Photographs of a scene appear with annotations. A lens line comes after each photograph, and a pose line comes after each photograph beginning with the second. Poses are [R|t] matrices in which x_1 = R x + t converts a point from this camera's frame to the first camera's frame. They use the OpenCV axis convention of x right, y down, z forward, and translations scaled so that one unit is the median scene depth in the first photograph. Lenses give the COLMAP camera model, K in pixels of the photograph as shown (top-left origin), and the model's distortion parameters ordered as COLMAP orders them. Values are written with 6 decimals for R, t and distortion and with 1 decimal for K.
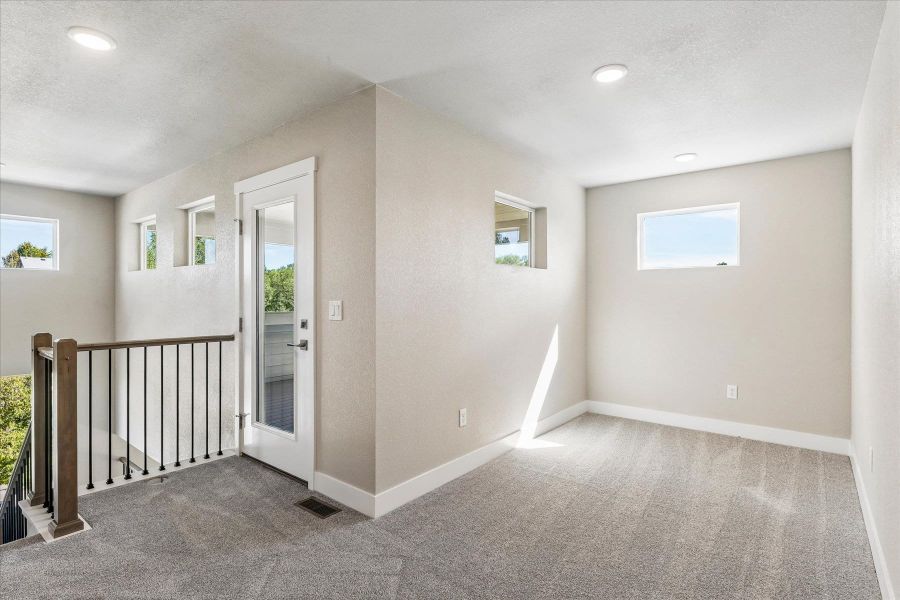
lens RADIAL K [[438.8, 0, 451.0], [0, 438.8, 295.1], [0, 0, 1]] dist [-0.005152, -0.001108]
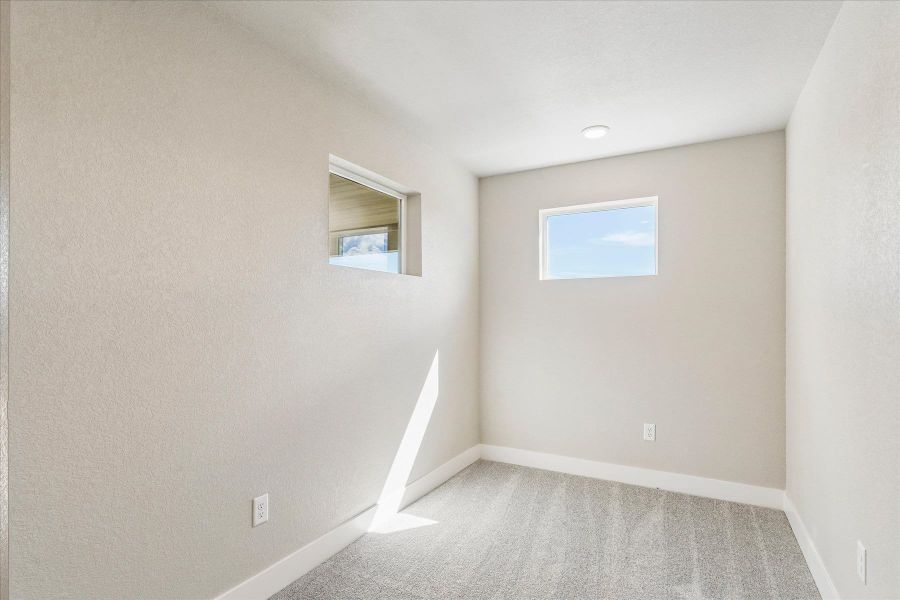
lens RADIAL K [[438.8, 0, 449.9], [0, 438.8, 307.5], [0, 0, 1]] dist [-0.005152, -0.001108]
pose [[0.985035, 0.002793, 0.172334, 0.145103], [-0.001511, 0.999970, -0.007571, -0.000993], [-0.172350, 0.007197, 0.985009, 0.274697]]
